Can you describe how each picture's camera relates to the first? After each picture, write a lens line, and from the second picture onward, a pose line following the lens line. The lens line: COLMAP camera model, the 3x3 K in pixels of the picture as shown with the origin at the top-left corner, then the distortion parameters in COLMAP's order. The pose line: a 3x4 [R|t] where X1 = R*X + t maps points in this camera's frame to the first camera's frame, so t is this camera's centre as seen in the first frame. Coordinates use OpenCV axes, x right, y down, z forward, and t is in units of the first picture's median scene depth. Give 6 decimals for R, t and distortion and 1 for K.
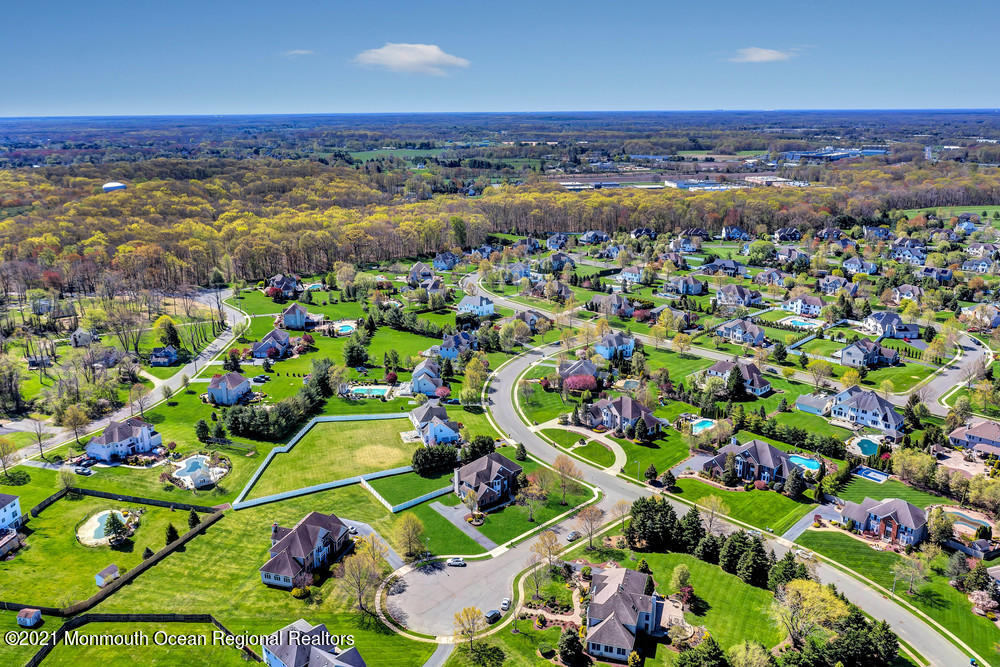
lens RADIAL K [[789.6, 0, 492.6], [0, 789.6, 332.7], [0, 0, 1]] dist [-0.019101, 0.000361]
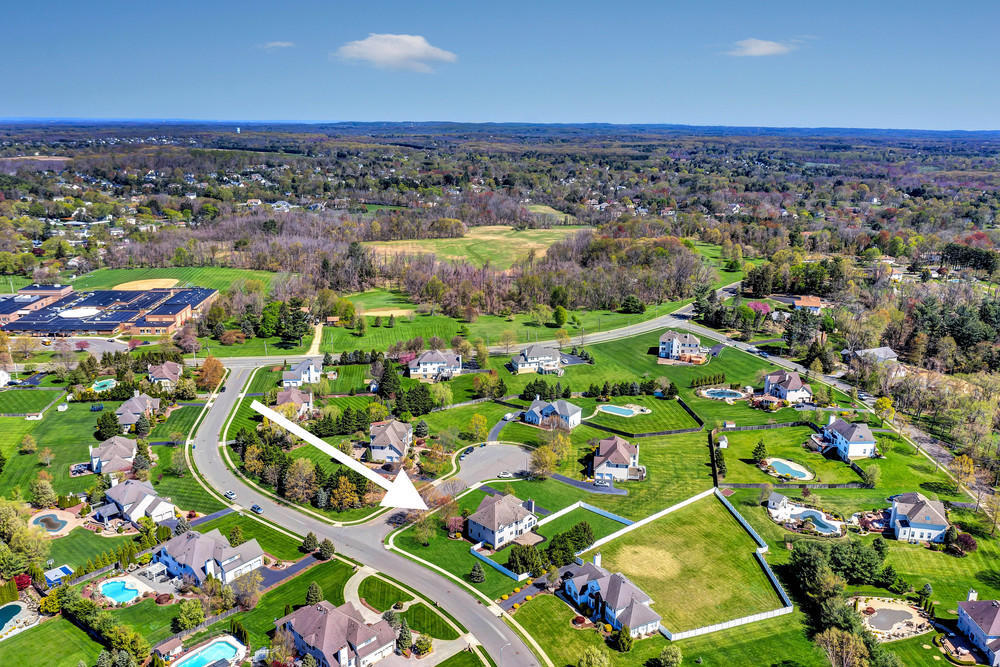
lens RADIAL K [[789.6, 0, 499.9], [0, 789.6, 338.1], [0, 0, 1]] dist [-0.019101, 0.000361]
pose [[-0.985014, 0.042607, -0.167126, 0.138837], [-0.049974, 0.856933, 0.513000, -0.469695], [0.165073, 0.513664, -0.841962, 1.572604]]
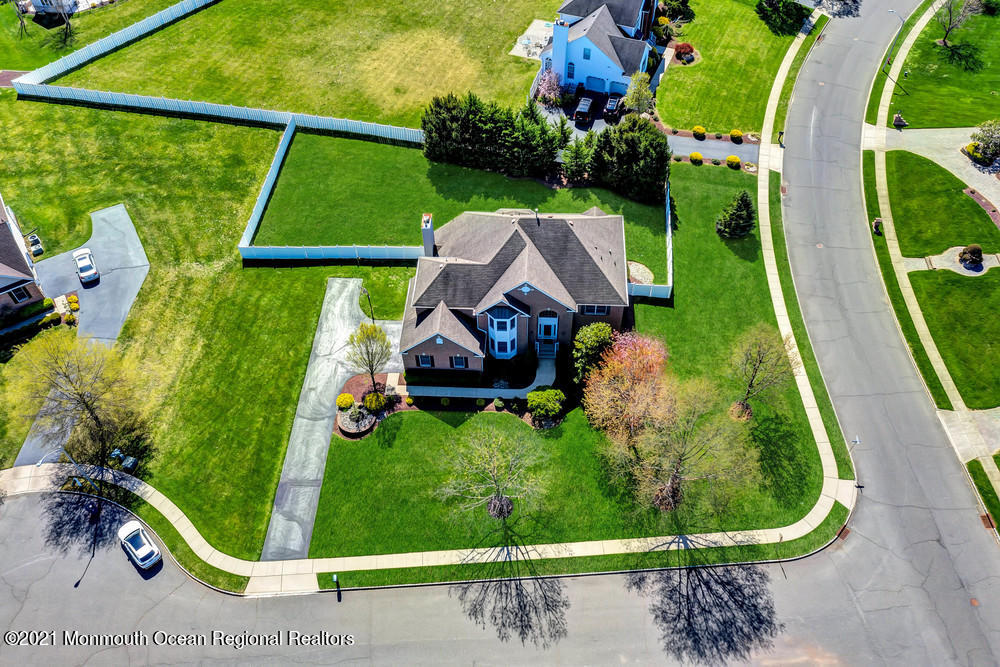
lens RADIAL K [[789.6, 0, 495.7], [0, 789.6, 329.0], [0, 0, 1]] dist [-0.019101, 0.000361]
pose [[0.766295, 0.491698, -0.413552, 0.116663], [-0.161769, 0.770593, 0.616455, 0.006264], [0.621790, -0.405487, 0.670043, 0.713516]]
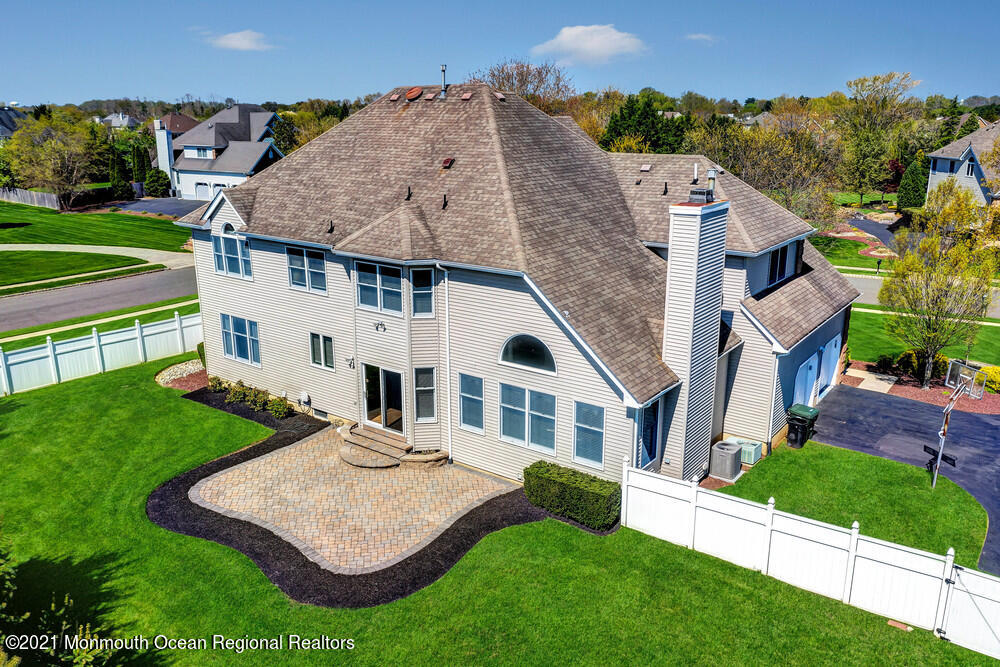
lens RADIAL K [[789.6, 0, 494.1], [0, 789.6, 346.7], [0, 0, 1]] dist [-0.019101, 0.000361]
pose [[-0.285022, -0.266755, 0.920654, -0.109568], [0.260713, 0.902708, 0.342268, 0.138291], [-0.922383, 0.337581, -0.187744, 0.944597]]
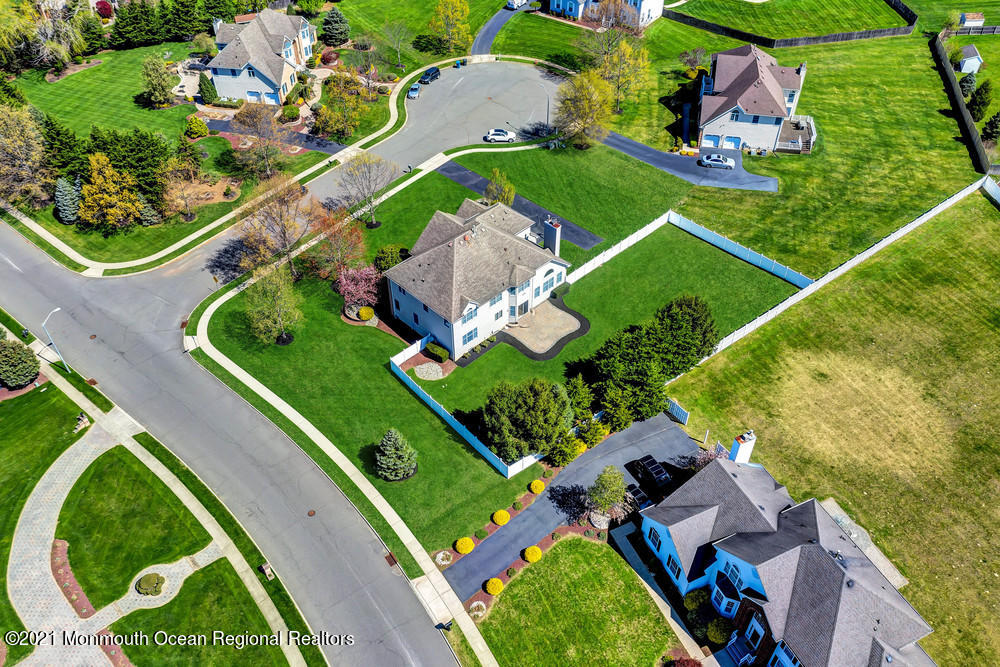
lens RADIAL K [[789.6, 0, 499.9], [0, 789.6, 333.4], [0, 0, 1]] dist [-0.019101, 0.000361]
pose [[-0.990509, 0.101628, -0.092544, 0.020351], [-0.026976, 0.516460, 0.855886, -0.120914], [0.134777, 0.850259, -0.508817, 1.126578]]
